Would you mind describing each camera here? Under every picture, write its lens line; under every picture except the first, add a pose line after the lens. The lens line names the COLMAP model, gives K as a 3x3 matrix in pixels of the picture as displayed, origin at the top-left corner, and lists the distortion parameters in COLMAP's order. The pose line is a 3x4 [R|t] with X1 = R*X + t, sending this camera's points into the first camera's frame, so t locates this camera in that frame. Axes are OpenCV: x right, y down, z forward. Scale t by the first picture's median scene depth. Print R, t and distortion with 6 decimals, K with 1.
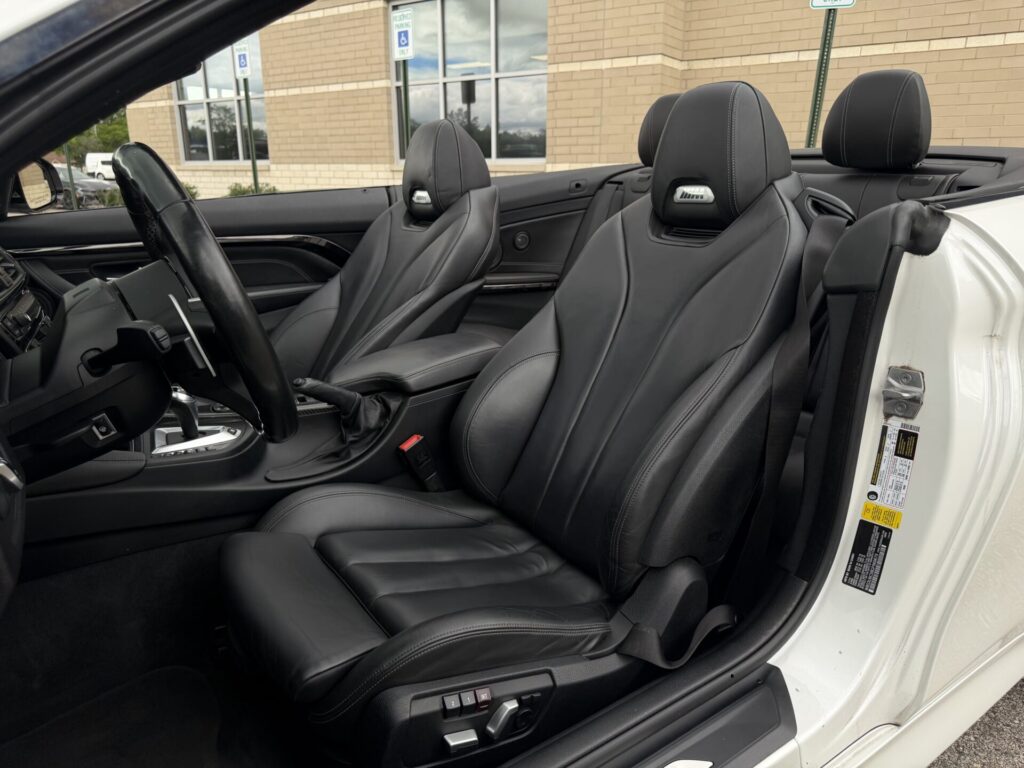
lens RADIAL K [[733.6, 0, 510.4], [0, 733.6, 381.8], [0, 0, 1]] dist [-0.000675, -0.005349]
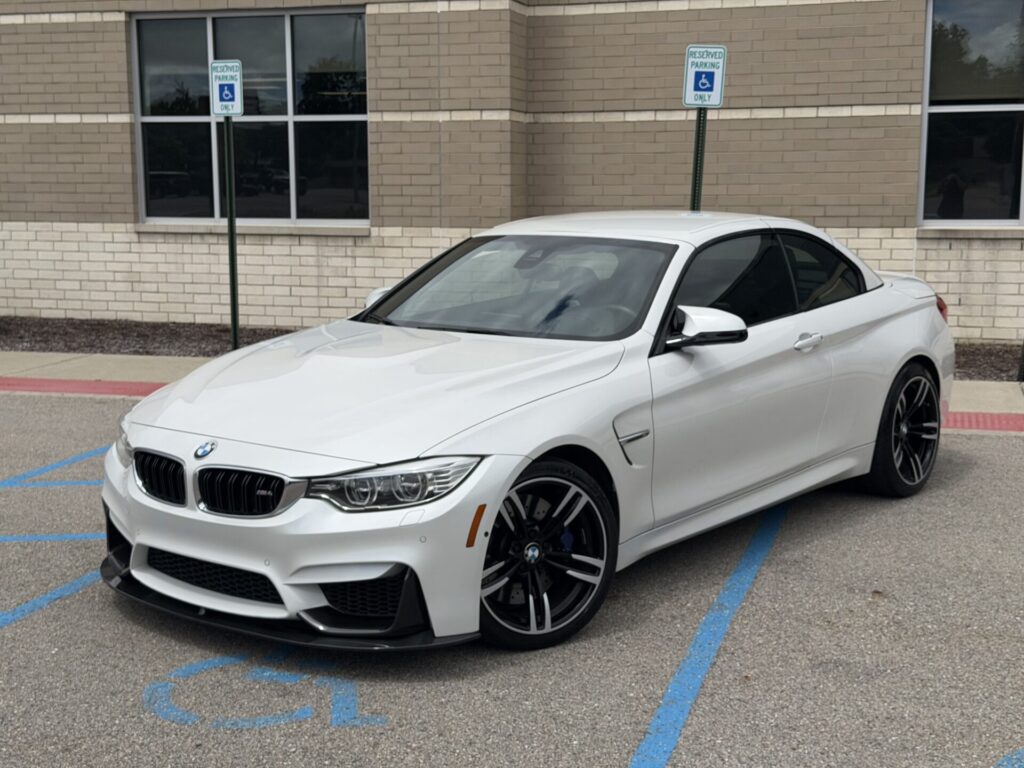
lens RADIAL K [[1439.7, 0, 510.3], [0, 1439.7, 385.0], [0, 0, 1]] dist [0.109461, 0.000000]
pose [[0.952161, -0.042624, 0.302609, -0.258633], [0.084902, 0.988138, -0.127961, 0.079068], [-0.293566, 0.147532, 0.944486, -0.458700]]
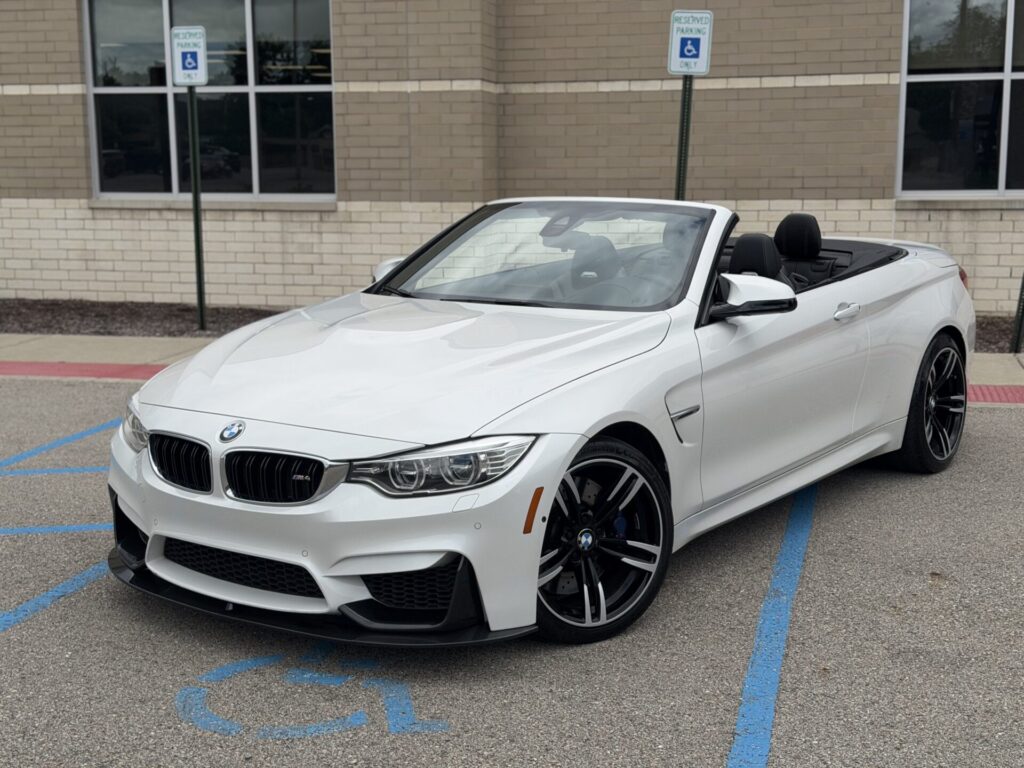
lens RADIAL K [[1439.7, 0, 513.6], [0, 1439.7, 378.1], [0, 0, 1]] dist [0.109461, 0.000000]
pose [[0.936521, -0.056049, 0.346103, -0.281442], [0.101453, 0.988231, -0.114486, 0.073068], [-0.335613, 0.142332, 0.931185, -0.414624]]
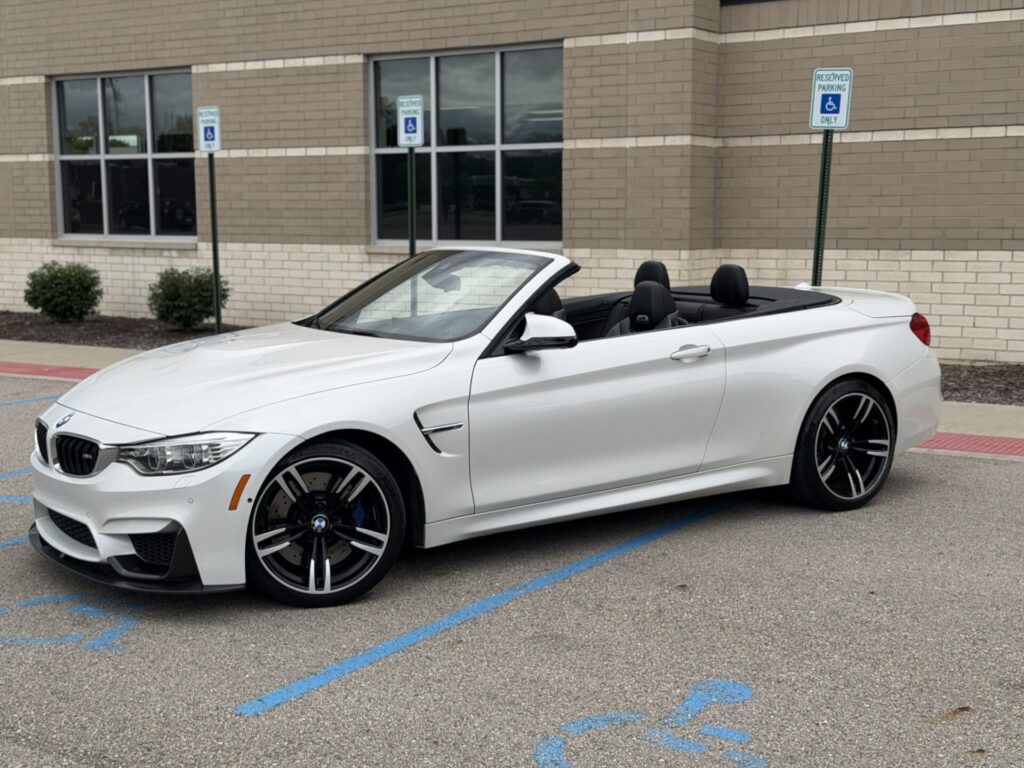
lens RADIAL K [[1439.7, 0, 506.2], [0, 1439.7, 387.2], [0, 0, 1]] dist [0.109461, 0.000000]
pose [[0.999683, -0.004718, 0.024737, -0.052167], [0.008573, 0.987382, -0.158125, 0.109687], [-0.023679, 0.158287, 0.987109, -0.551076]]
